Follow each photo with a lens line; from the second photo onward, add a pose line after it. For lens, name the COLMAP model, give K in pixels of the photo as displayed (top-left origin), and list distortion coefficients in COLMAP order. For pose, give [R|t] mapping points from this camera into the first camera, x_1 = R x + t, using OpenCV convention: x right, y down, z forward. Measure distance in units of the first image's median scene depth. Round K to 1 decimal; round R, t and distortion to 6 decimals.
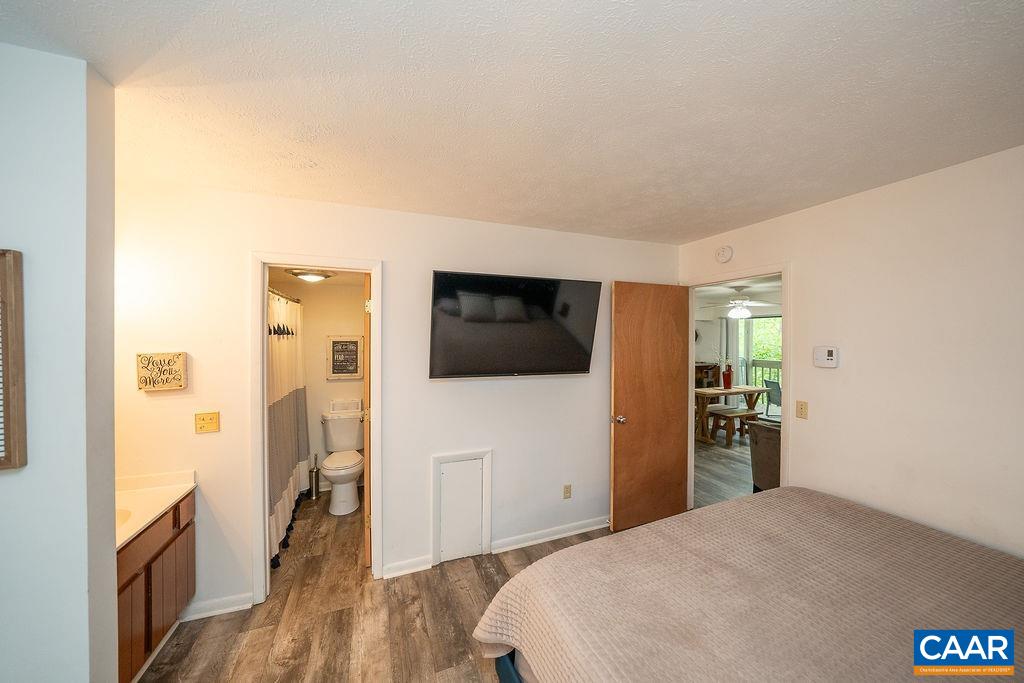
lens RADIAL K [[351.8, 0, 516.1], [0, 351.8, 341.3], [0, 0, 1]] dist [-0.025966, 0.005209]
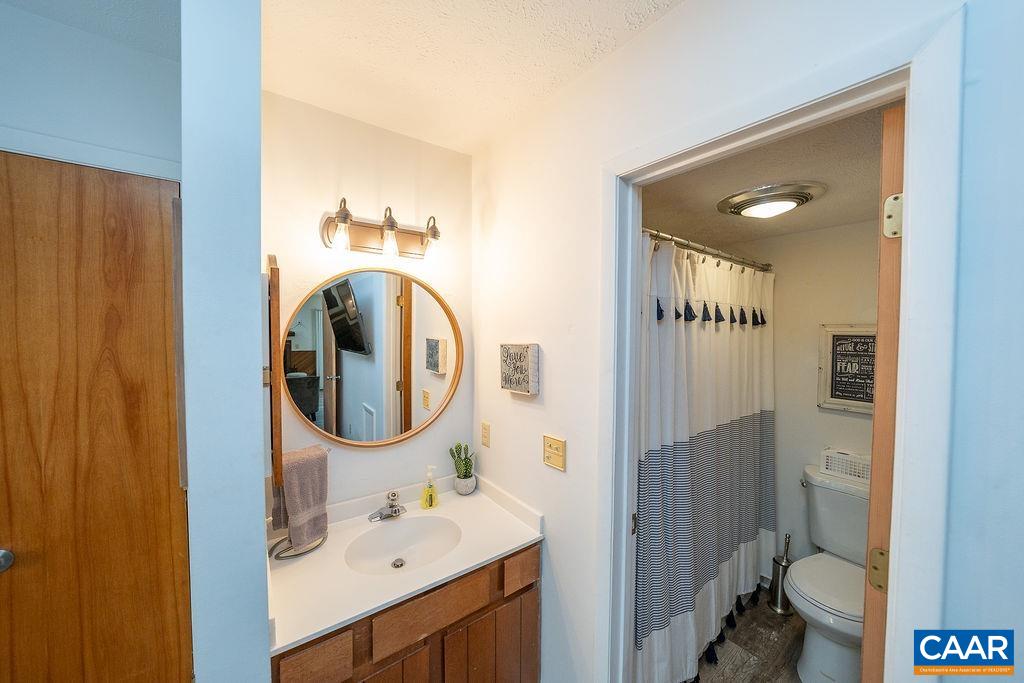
lens RADIAL K [[351.8, 0, 513.1], [0, 351.8, 335.2], [0, 0, 1]] dist [-0.025966, 0.005209]
pose [[0.249645, 0.020890, -0.968112, -0.195892], [-0.020410, 0.999659, 0.016308, 0.001695], [0.968122, 0.015688, 0.249986, 0.545110]]
